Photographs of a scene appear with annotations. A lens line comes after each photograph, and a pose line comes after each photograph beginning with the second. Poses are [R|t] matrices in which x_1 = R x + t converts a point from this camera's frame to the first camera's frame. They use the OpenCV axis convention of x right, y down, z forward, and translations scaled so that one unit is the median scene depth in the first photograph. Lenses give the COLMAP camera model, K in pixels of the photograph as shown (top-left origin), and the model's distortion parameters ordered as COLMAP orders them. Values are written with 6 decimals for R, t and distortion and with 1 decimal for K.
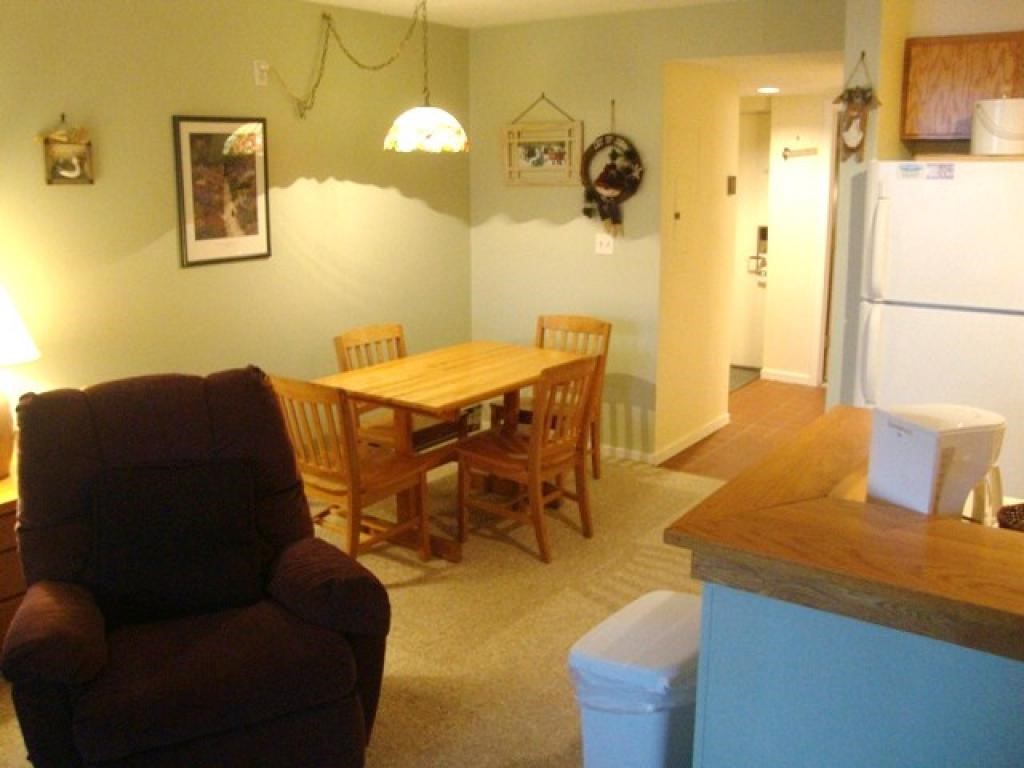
lens RADIAL K [[927.7, 0, 510.4], [0, 927.7, 374.7], [0, 0, 1]] dist [-0.149440, 0.094136]
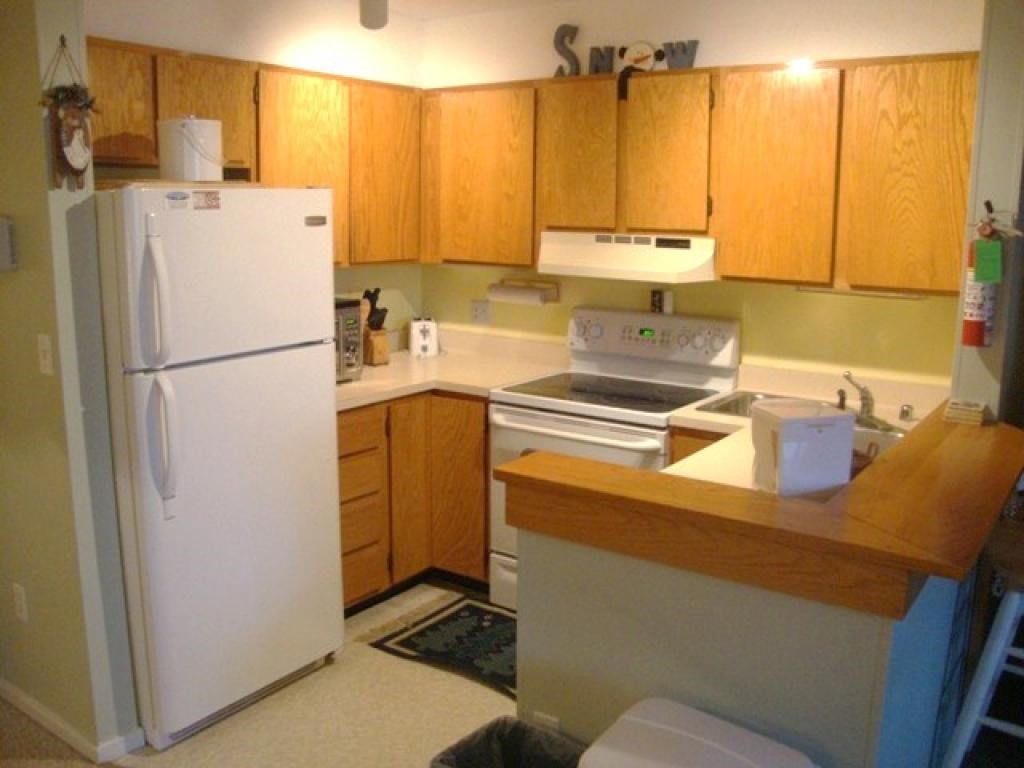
lens RADIAL K [[927.7, 0, 518.3], [0, 927.7, 379.1], [0, 0, 1]] dist [-0.149440, 0.094136]
pose [[-0.007341, -0.172208, 0.985033, -0.360143], [0.210915, 0.962632, 0.169863, -0.138409], [-0.977477, 0.209005, 0.029255, 0.675892]]
